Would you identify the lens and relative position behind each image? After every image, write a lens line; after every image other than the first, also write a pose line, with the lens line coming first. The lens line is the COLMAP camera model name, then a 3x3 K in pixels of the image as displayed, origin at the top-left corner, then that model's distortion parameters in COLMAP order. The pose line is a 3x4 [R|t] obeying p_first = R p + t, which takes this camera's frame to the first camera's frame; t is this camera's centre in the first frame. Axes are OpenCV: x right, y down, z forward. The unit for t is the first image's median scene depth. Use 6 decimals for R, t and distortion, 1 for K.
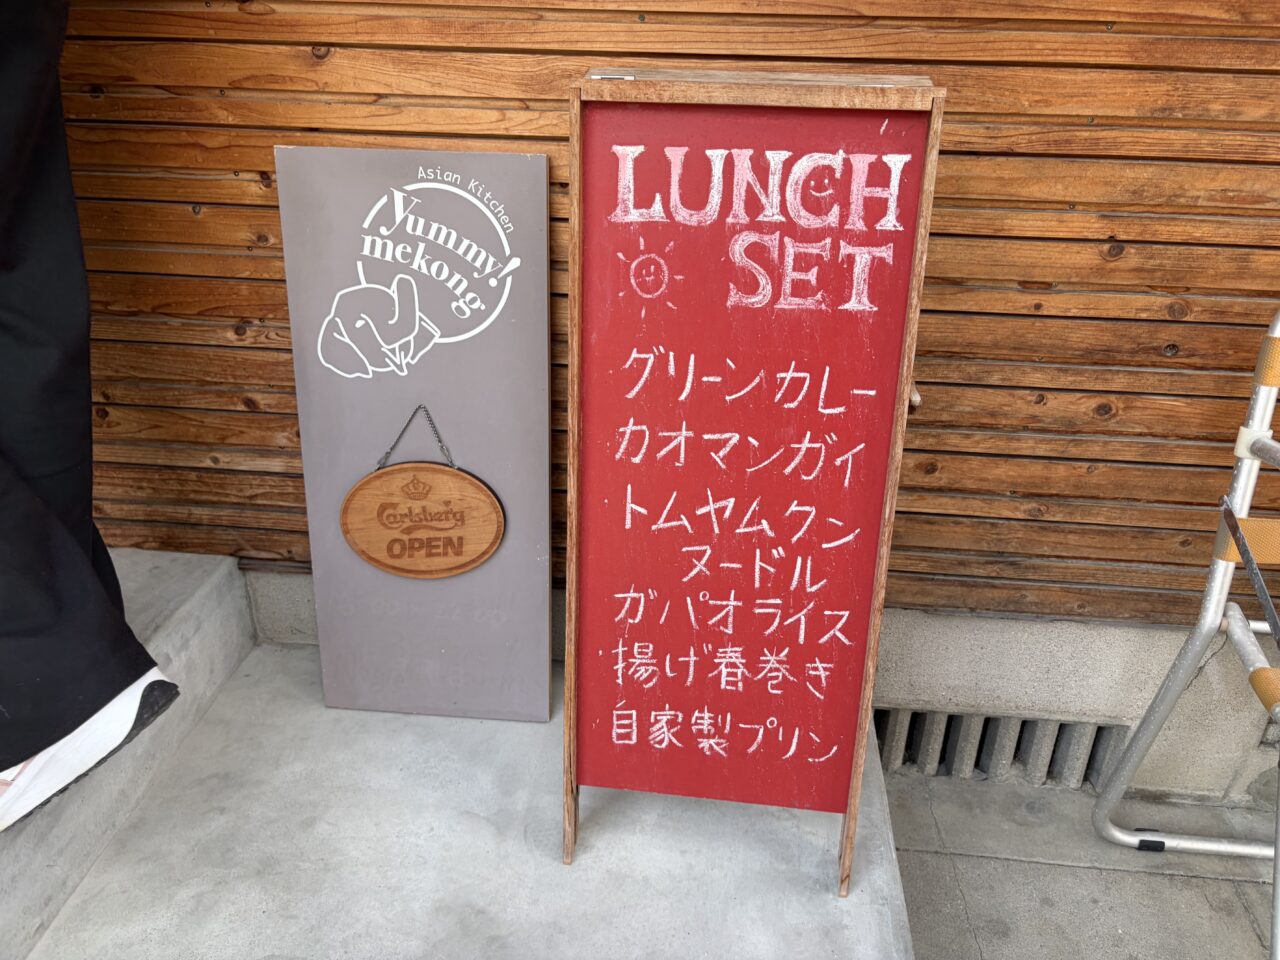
lens RADIAL K [[976.3, 0, 640.0], [0, 976.3, 480.0], [0, 0, 1]] dist [0.010999, 0.012510]
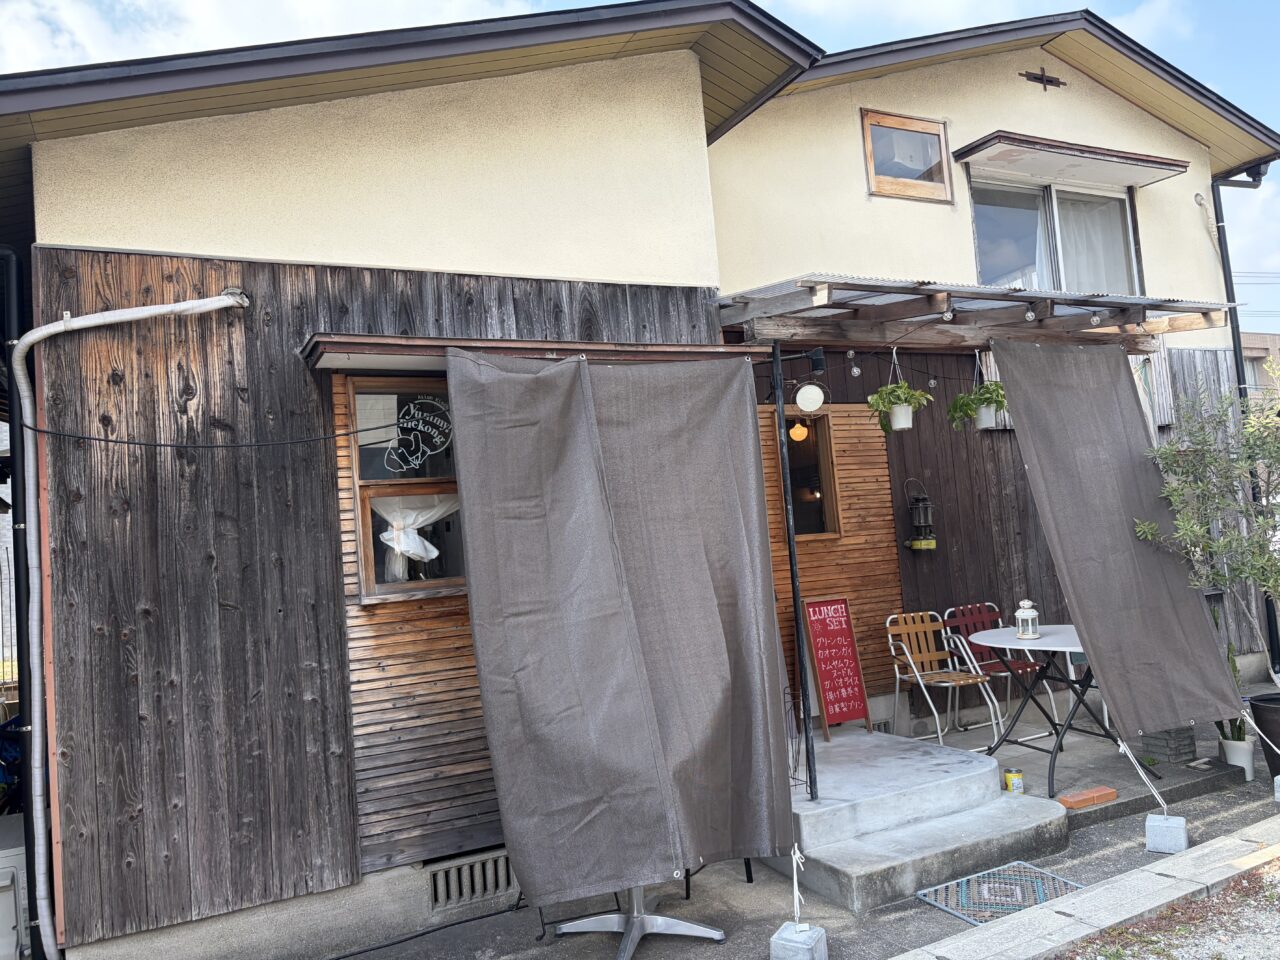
lens RADIAL K [[976.3, 0, 640.0], [0, 976.3, 480.0], [0, 0, 1]] dist [0.010999, 0.012510]
pose [[0.844355, -0.049424, 0.533500, -3.980577], [0.328775, 0.834019, -0.443078, 1.323700], [-0.423051, 0.549517, 0.720458, -3.355577]]
